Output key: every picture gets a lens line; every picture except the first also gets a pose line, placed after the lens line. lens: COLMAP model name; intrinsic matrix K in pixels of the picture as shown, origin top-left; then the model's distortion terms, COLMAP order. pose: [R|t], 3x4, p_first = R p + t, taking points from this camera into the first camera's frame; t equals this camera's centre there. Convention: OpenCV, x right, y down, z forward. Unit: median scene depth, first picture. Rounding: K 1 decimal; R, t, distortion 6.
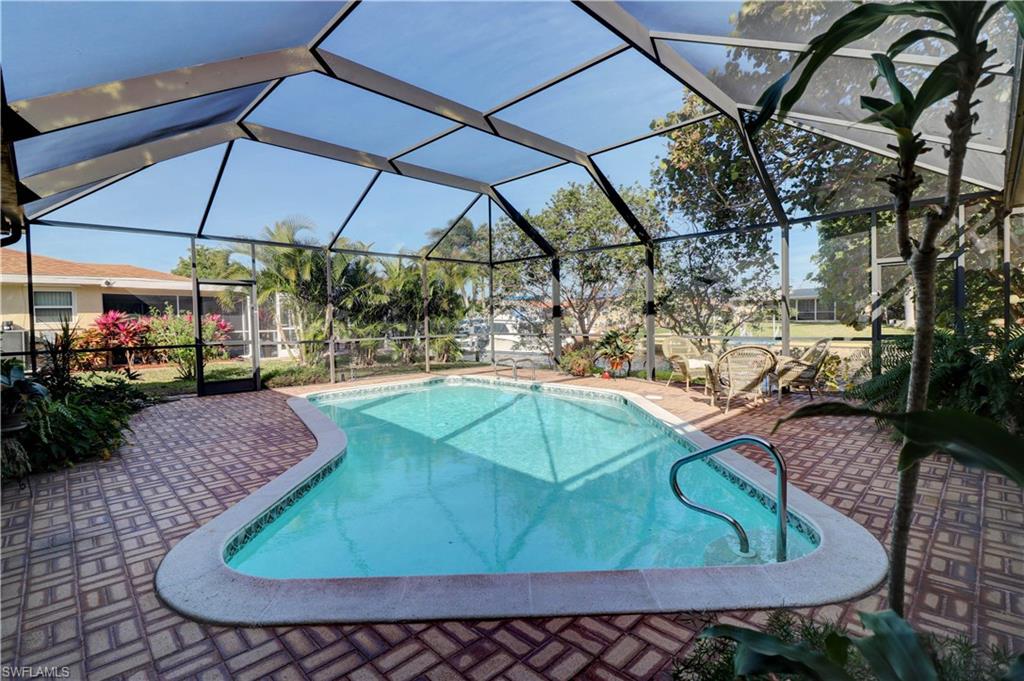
lens RADIAL K [[474.3, 0, 505.5], [0, 474.3, 337.6], [0, 0, 1]] dist [-0.010563, -0.003012]
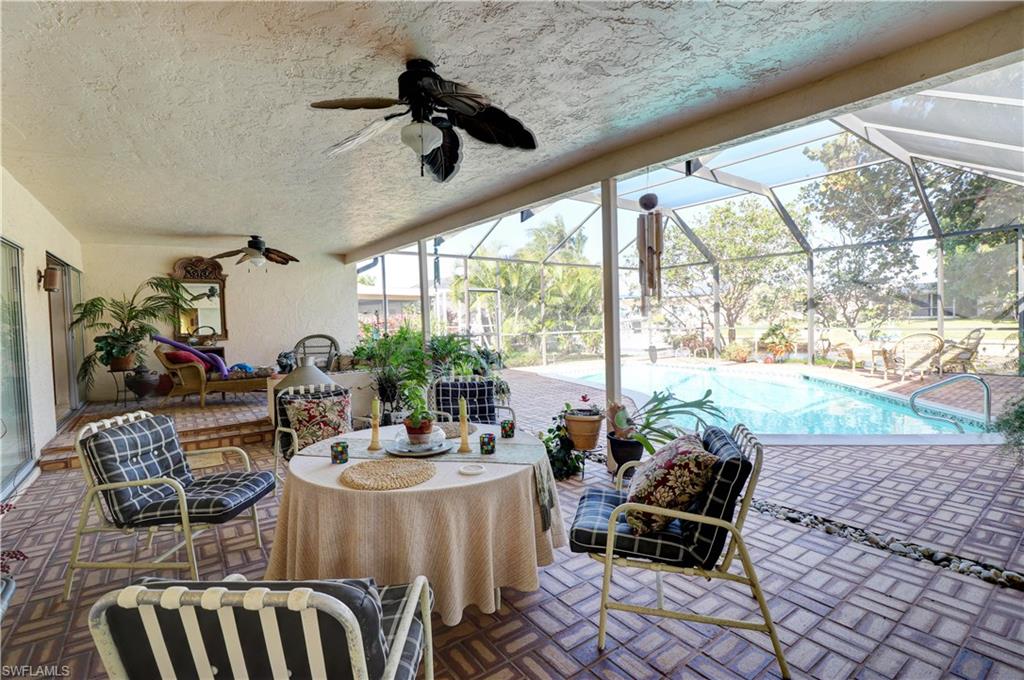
lens RADIAL K [[474.3, 0, 510.4], [0, 474.3, 336.6], [0, 0, 1]] dist [-0.010563, -0.003012]
pose [[0.989822, -0.001581, -0.142299, -0.290646], [0.001393, 0.999998, -0.001420, 0.019027], [0.142301, 0.001207, 0.989823, -0.318619]]
